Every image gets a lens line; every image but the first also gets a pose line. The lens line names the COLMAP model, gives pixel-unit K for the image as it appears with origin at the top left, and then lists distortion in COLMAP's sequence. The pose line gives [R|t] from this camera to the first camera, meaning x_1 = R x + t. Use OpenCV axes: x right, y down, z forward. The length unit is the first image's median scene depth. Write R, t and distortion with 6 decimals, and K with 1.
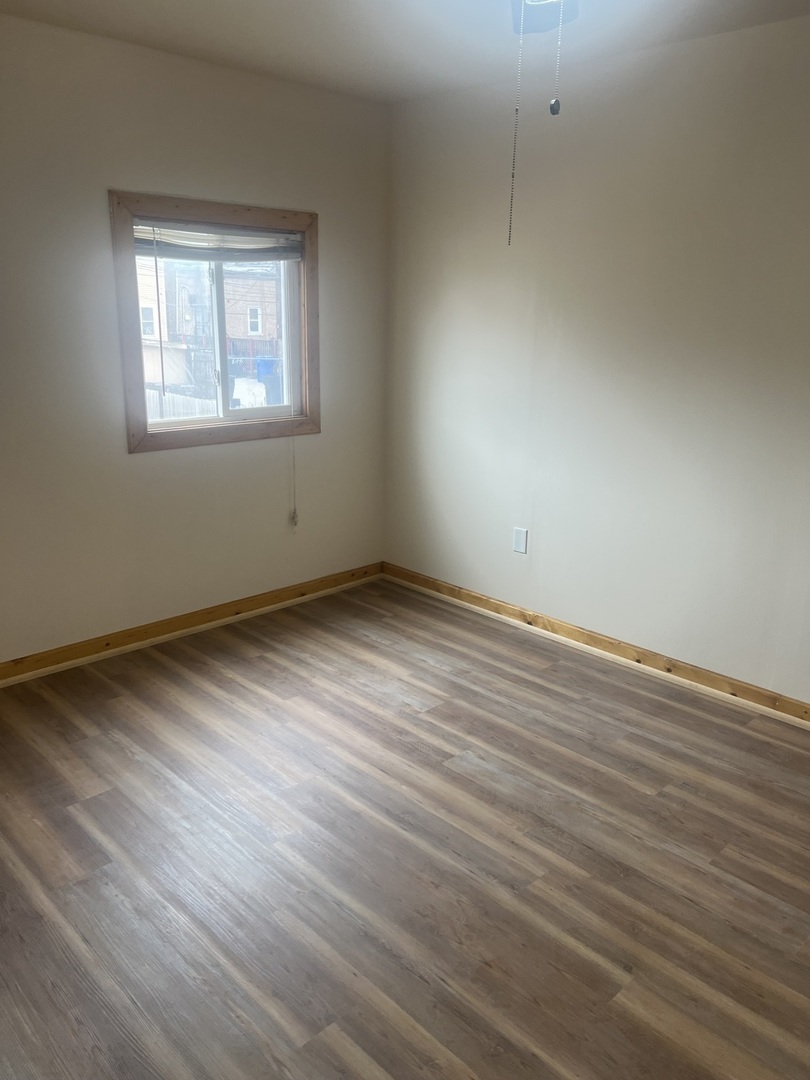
lens RADIAL K [[809.2, 0, 399.7], [0, 809.2, 543.1], [0, 0, 1]] dist [0.052864, -0.053660]
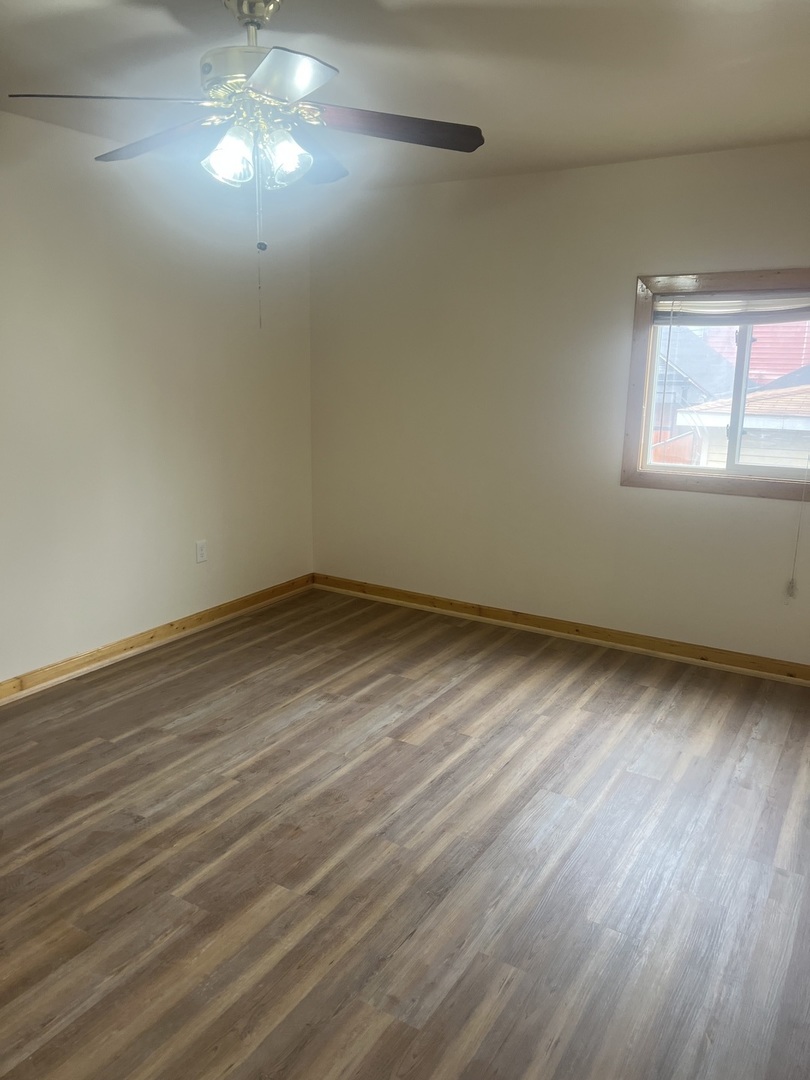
lens RADIAL K [[809.2, 0, 399.7], [0, 809.2, 537.8], [0, 0, 1]] dist [0.052864, -0.053660]
pose [[0.250149, 0.198808, -0.947576, 0.776304], [-0.272962, 0.953473, 0.127986, -0.103565], [0.928933, 0.226637, 0.292777, 0.364734]]
